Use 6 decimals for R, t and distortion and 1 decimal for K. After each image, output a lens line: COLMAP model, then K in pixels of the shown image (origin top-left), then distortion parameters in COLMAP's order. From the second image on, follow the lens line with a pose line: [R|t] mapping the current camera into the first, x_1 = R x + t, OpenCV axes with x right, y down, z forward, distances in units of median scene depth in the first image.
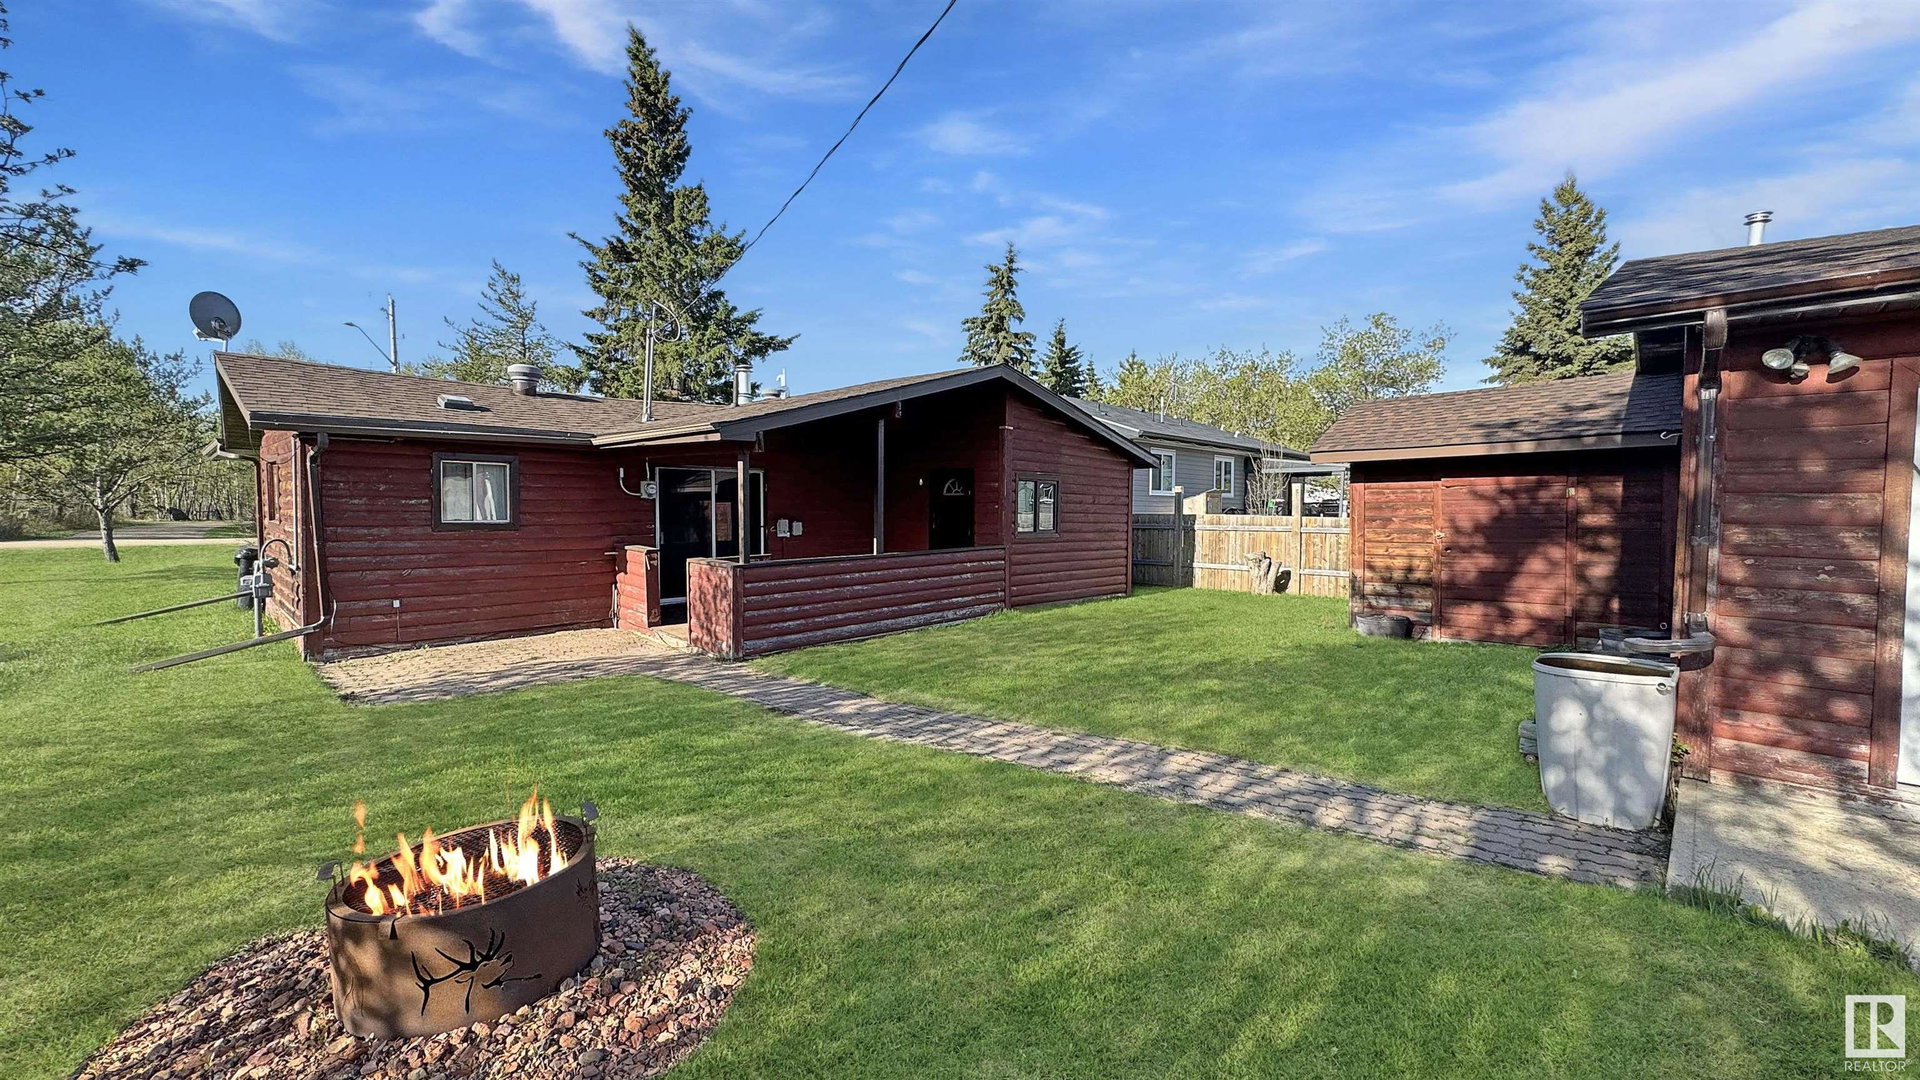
lens RADIAL K [[761.6, 0, 960.0], [0, 761.6, 540.0], [0, 0, 1]] dist [-0.000074, -0.000180]
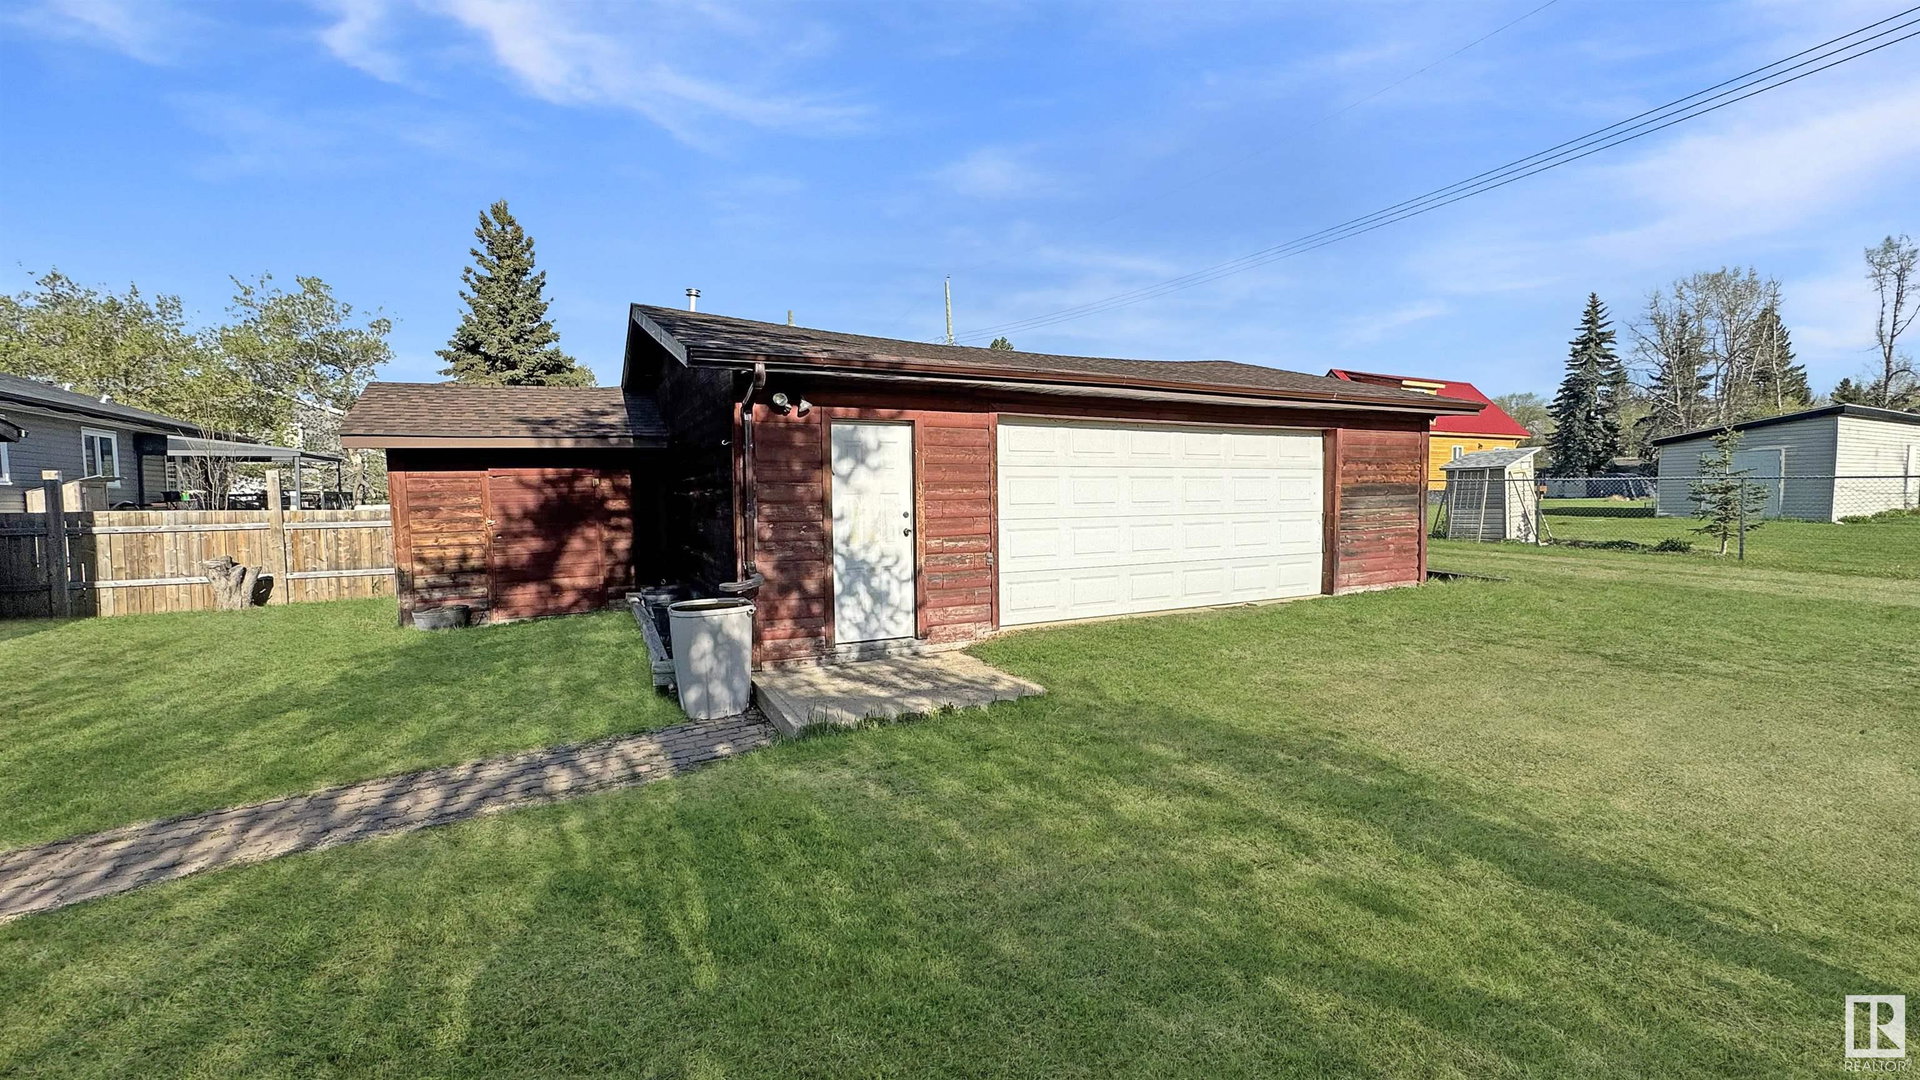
lens RADIAL K [[761.6, 0, 960.0], [0, 761.6, 540.0], [0, 0, 1]] dist [-0.000074, -0.000180]
pose [[0.332709, -0.063812, 0.940868, -0.157760], [0.053063, 0.997394, 0.048882, 0.000433], [-0.941536, 0.033662, 0.335228, 0.050876]]
